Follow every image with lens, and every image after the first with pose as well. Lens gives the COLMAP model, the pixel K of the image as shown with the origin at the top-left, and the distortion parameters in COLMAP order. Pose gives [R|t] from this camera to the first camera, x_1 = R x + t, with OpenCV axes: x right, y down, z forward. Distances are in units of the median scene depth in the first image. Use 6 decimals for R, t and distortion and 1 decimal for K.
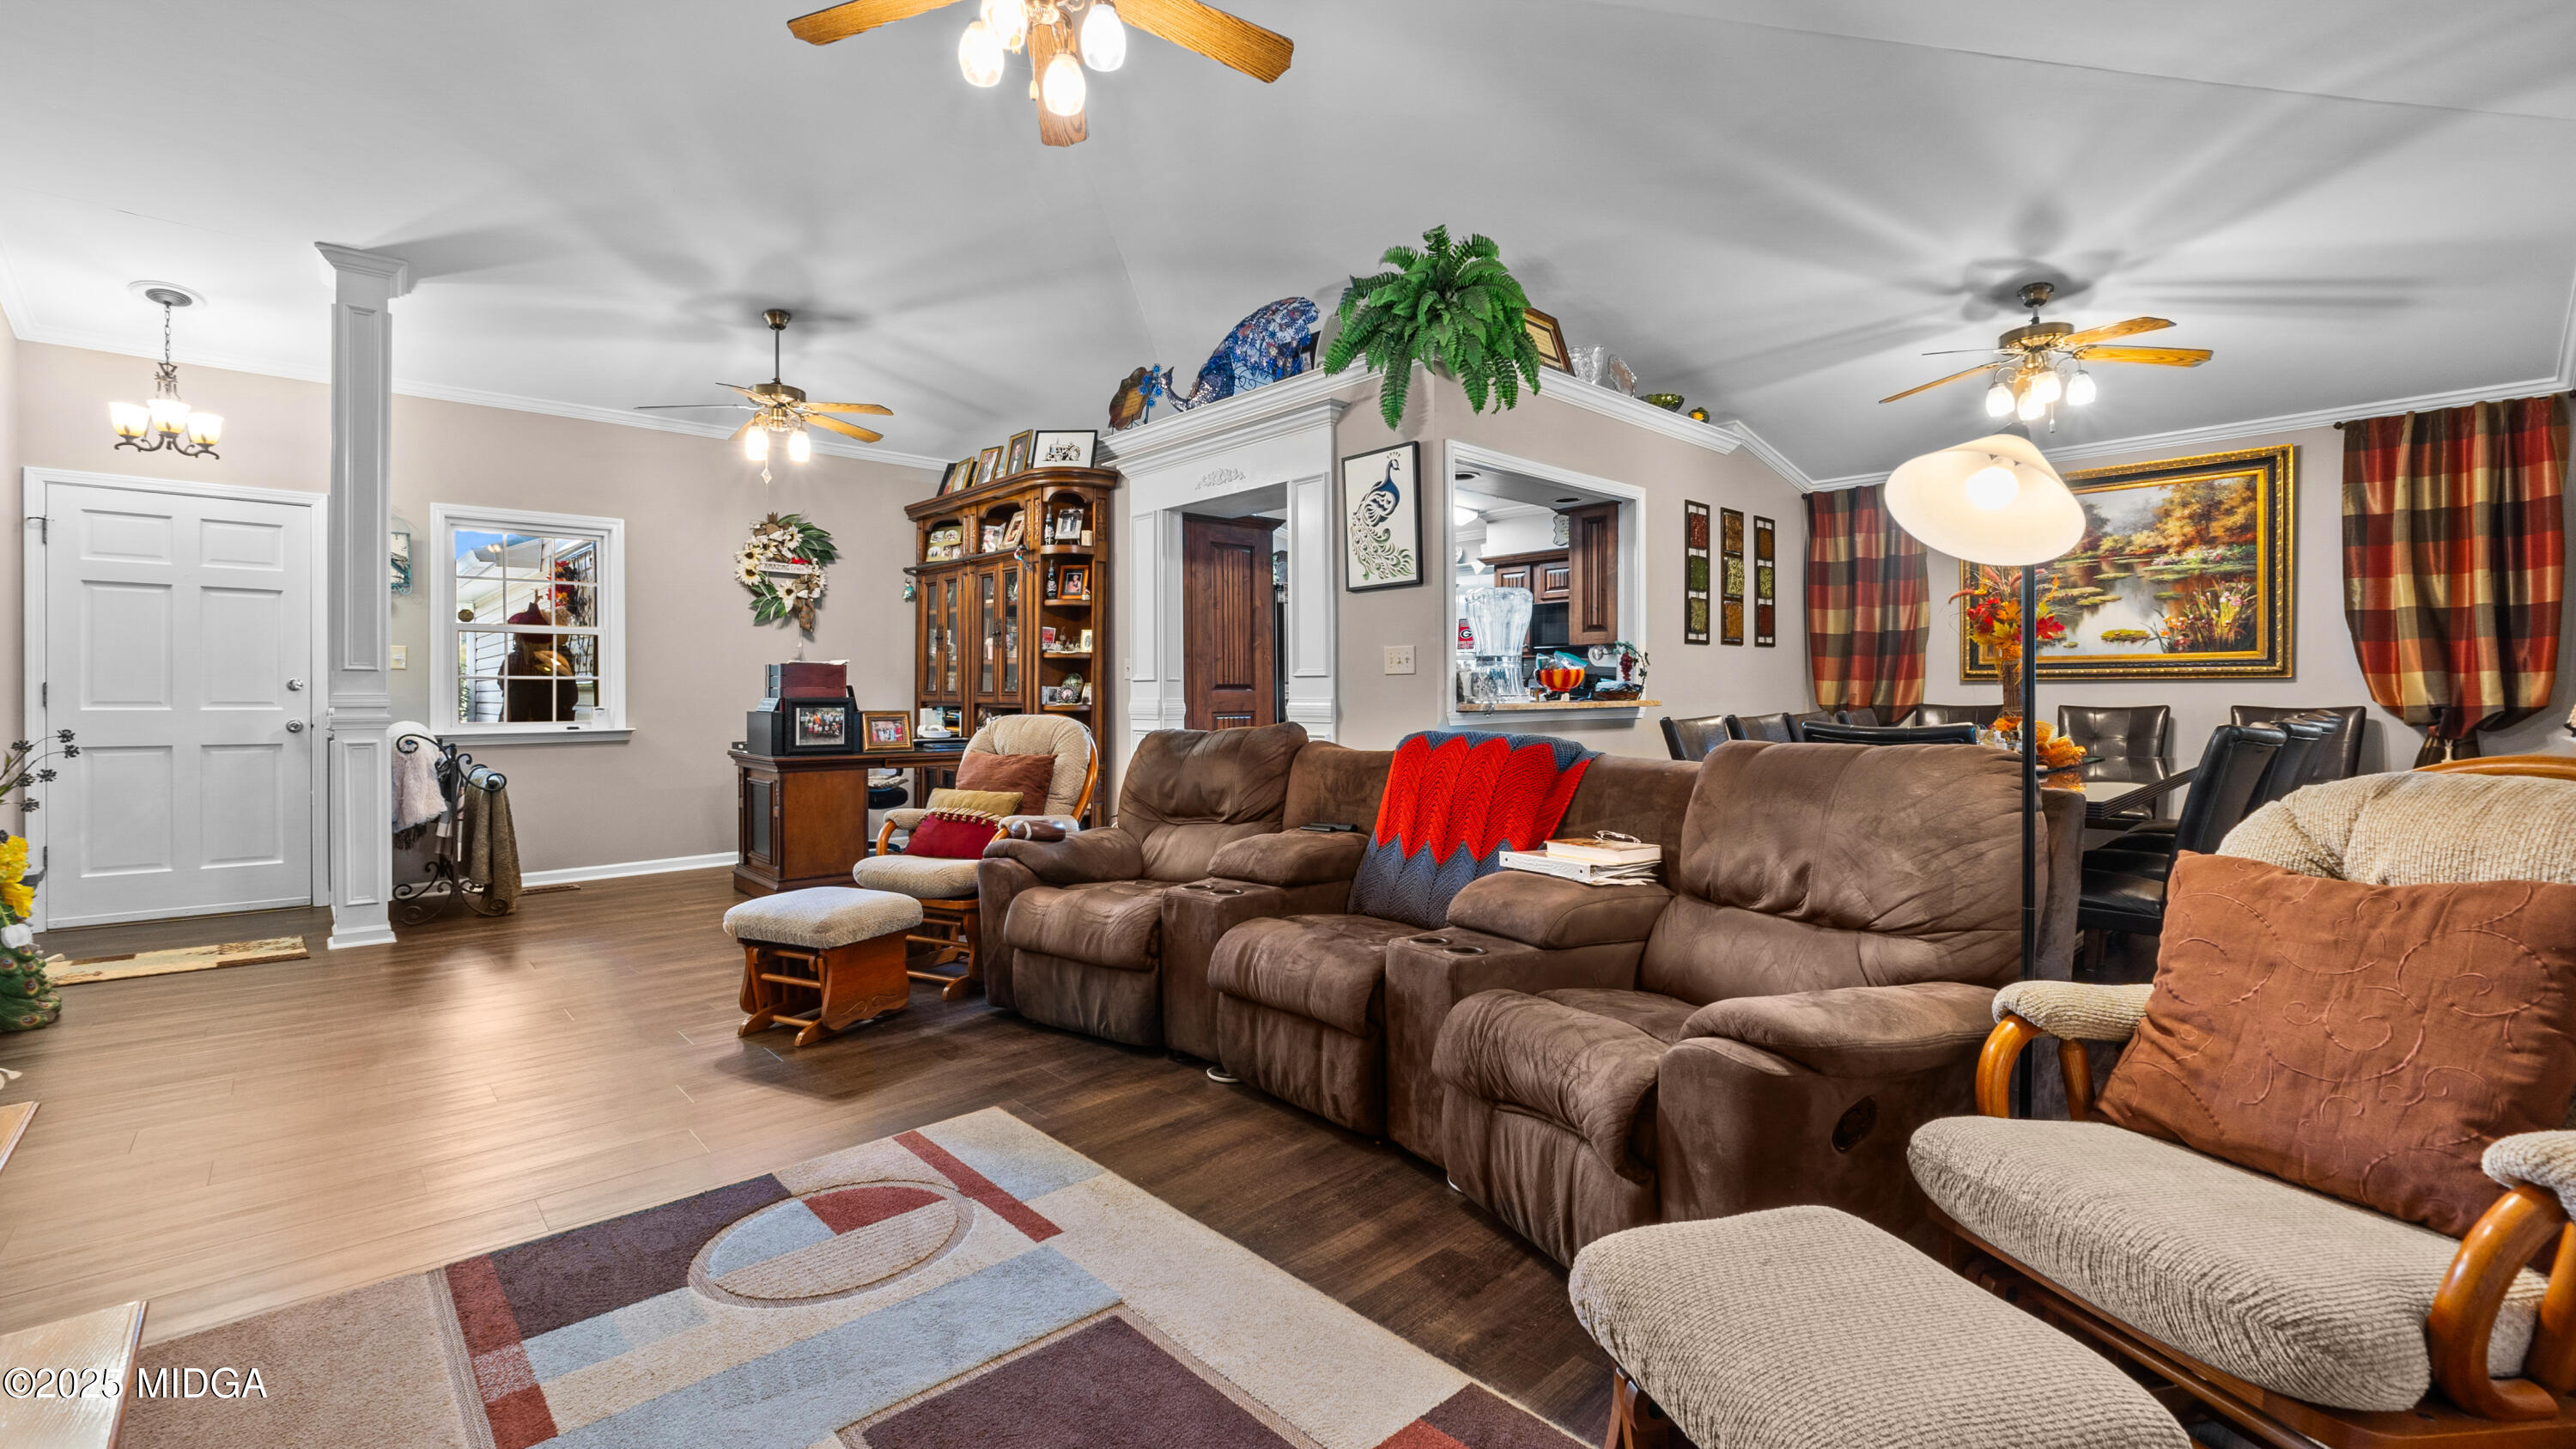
lens RADIAL K [[1081.5, 0, 1275.0], [0, 1081.5, 713.2], [0, 0, 1]] dist [-0.004874, -0.000307]
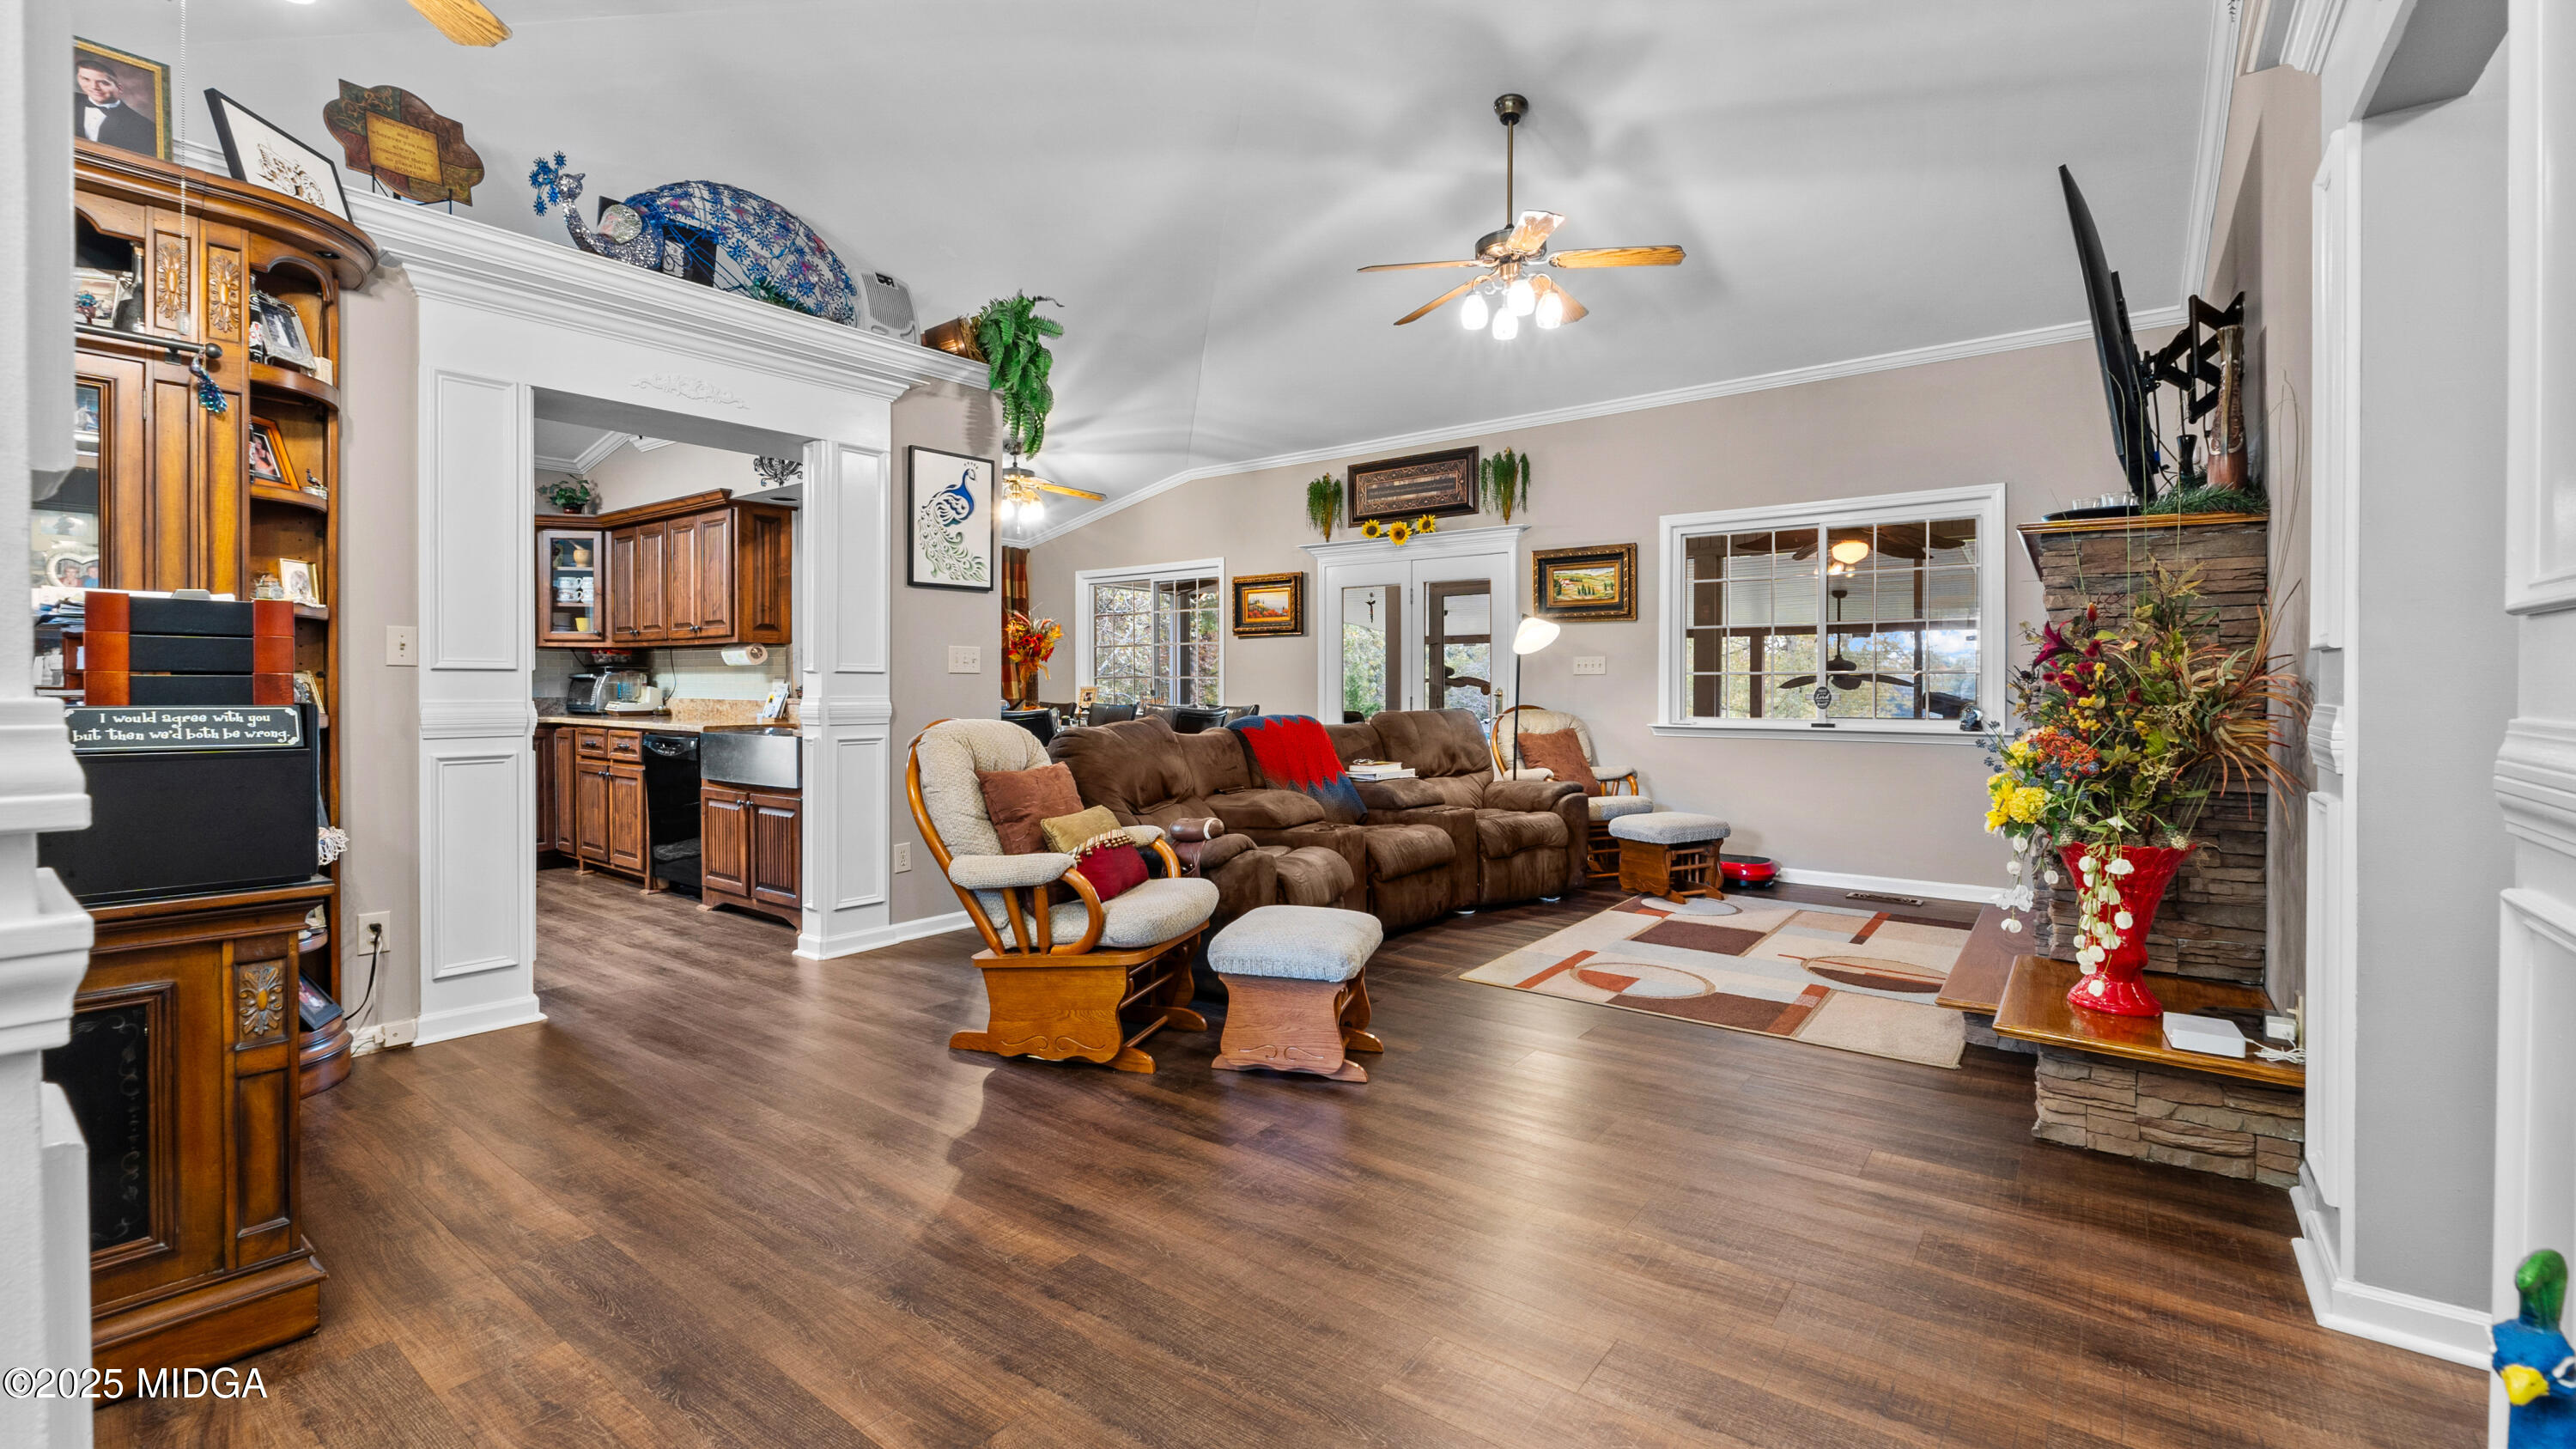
lens RADIAL K [[1081.5, 0, 1275.0], [0, 1081.5, 713.2], [0, 0, 1]] dist [-0.004874, -0.000307]
pose [[-0.173816, -0.019585, 0.984583, -0.820111], [0.020101, 0.999523, 0.023431, -0.013229], [-0.984573, 0.023864, -0.173340, 0.748109]]
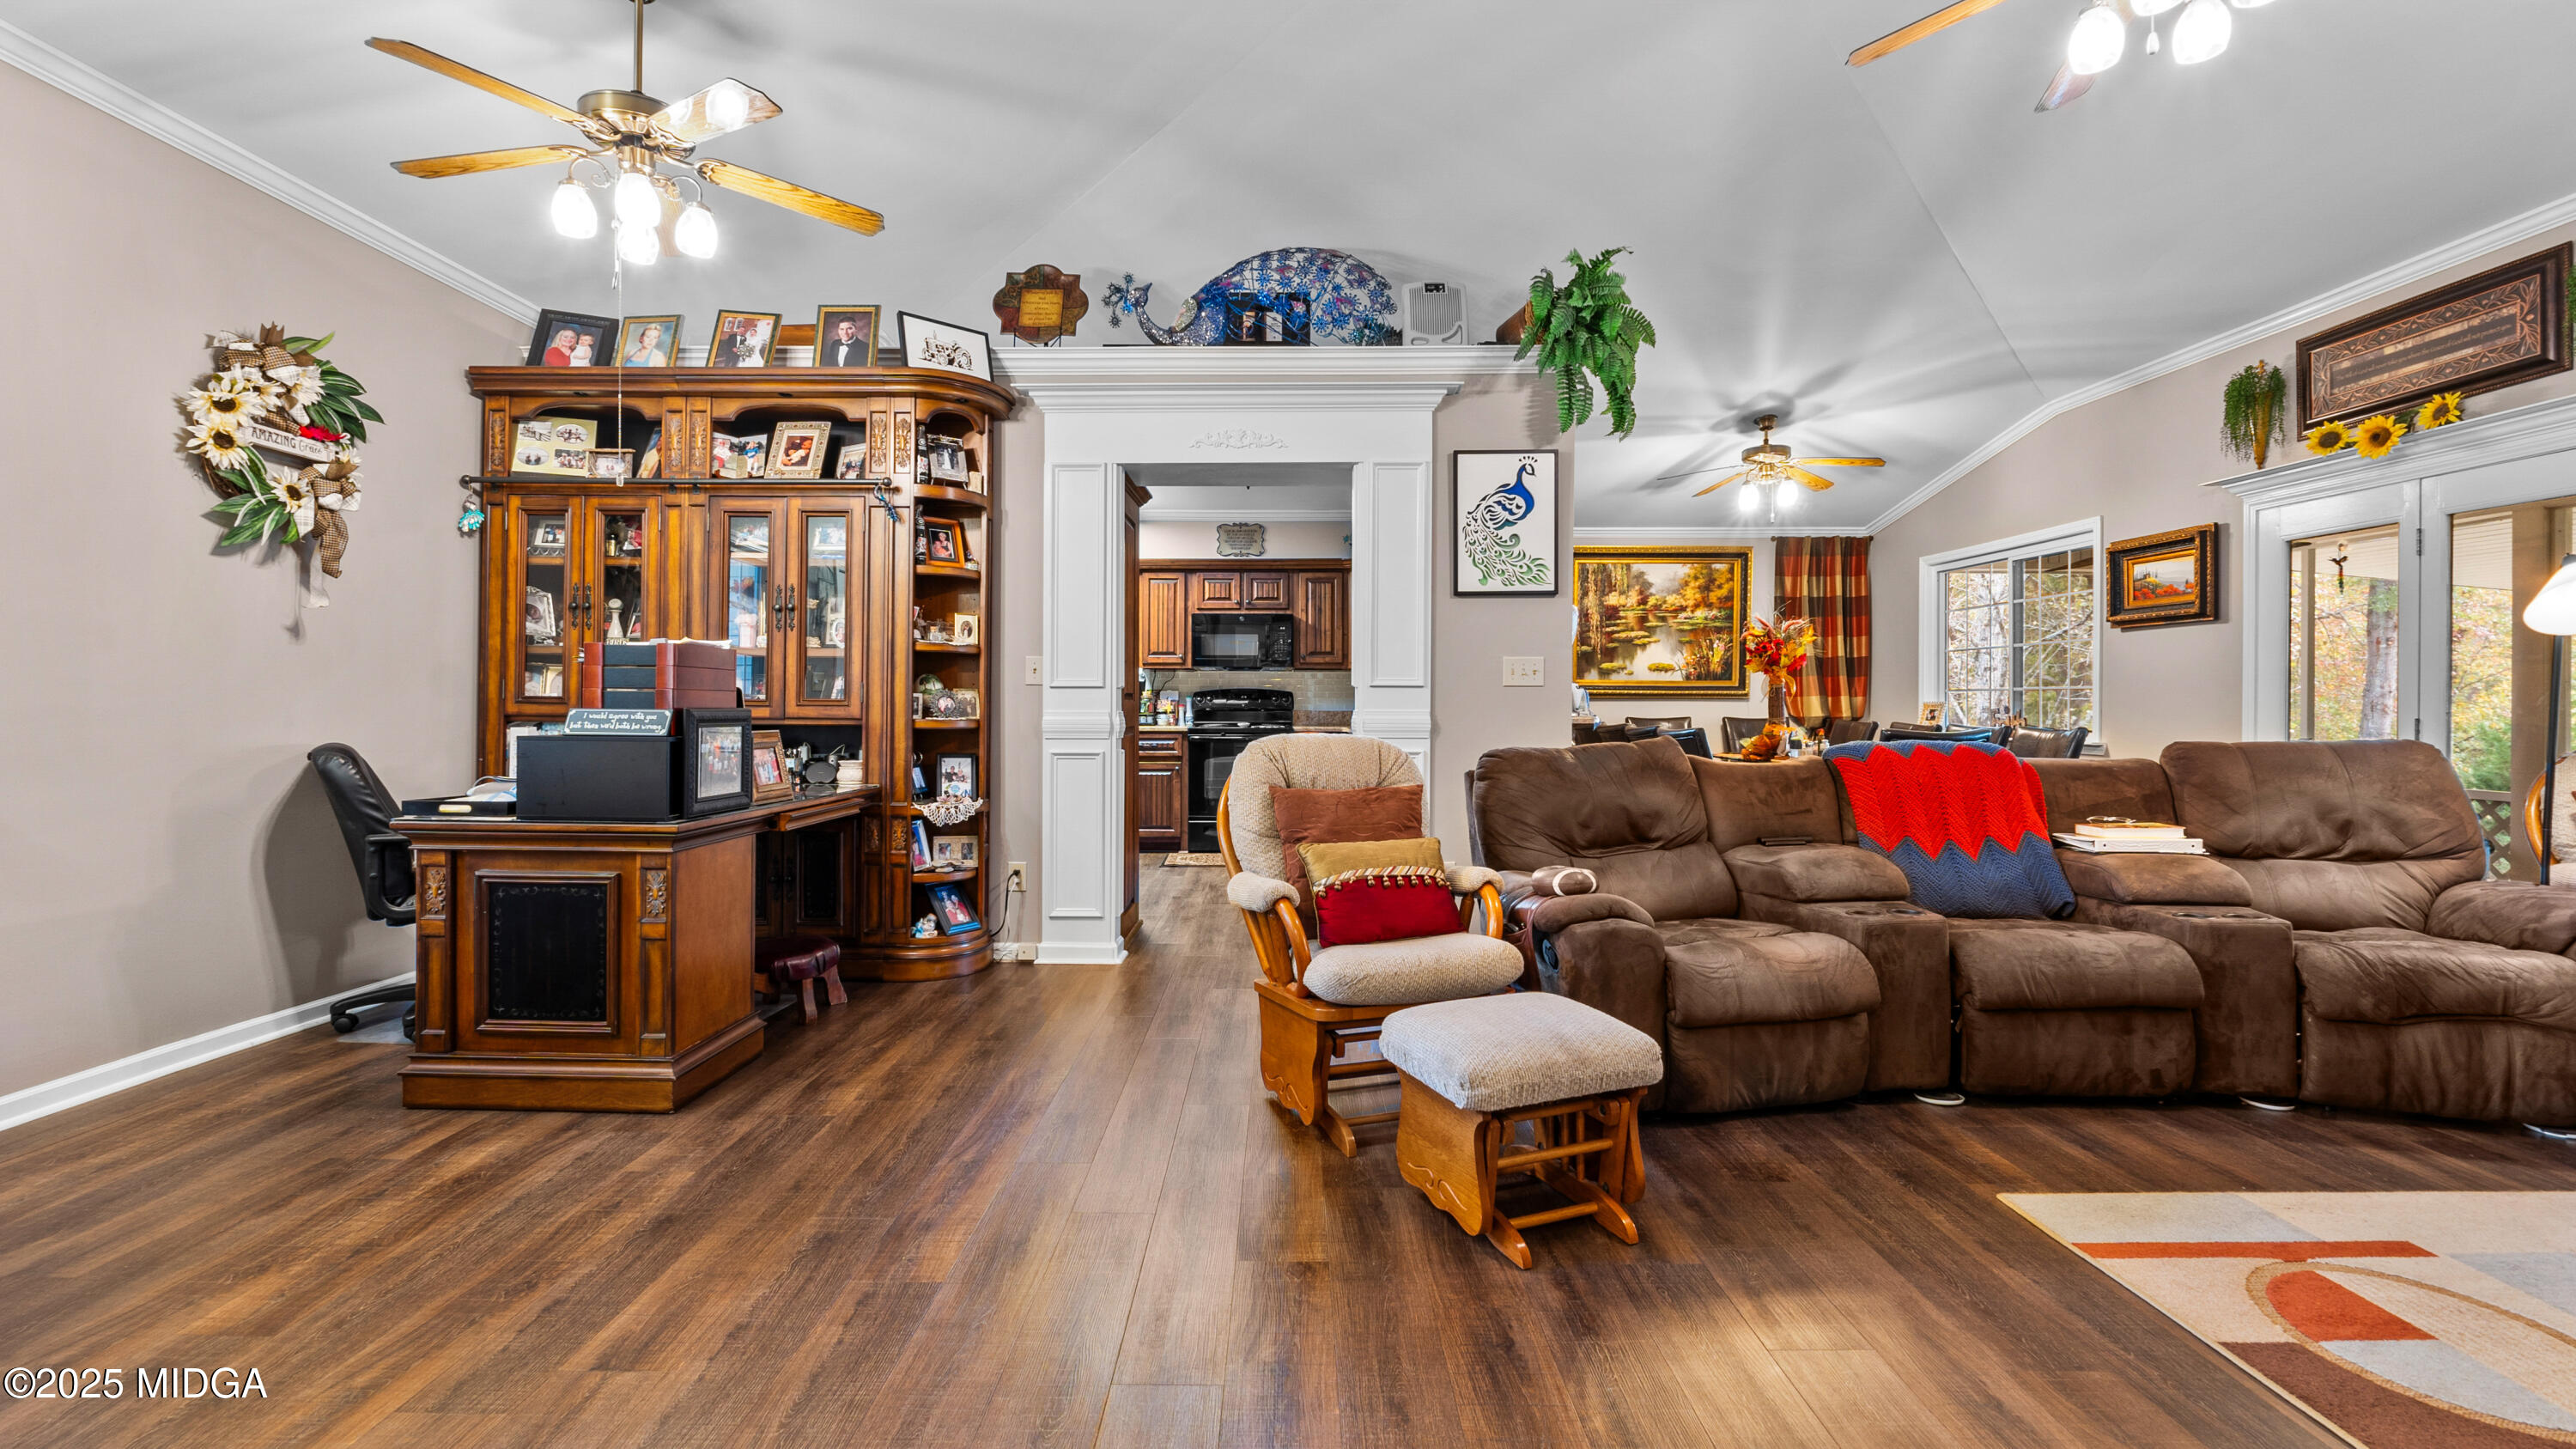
lens RADIAL K [[1094.0, 0, 1288.0], [0, 1094.0, 724.5], [0, 0, 1]] dist [-0.005224, -0.000244]
pose [[0.676477, -0.008086, 0.736419, -0.631071], [0.010205, 0.999947, 0.001605, -0.004597], [-0.736393, 0.006429, 0.676524, 0.416471]]
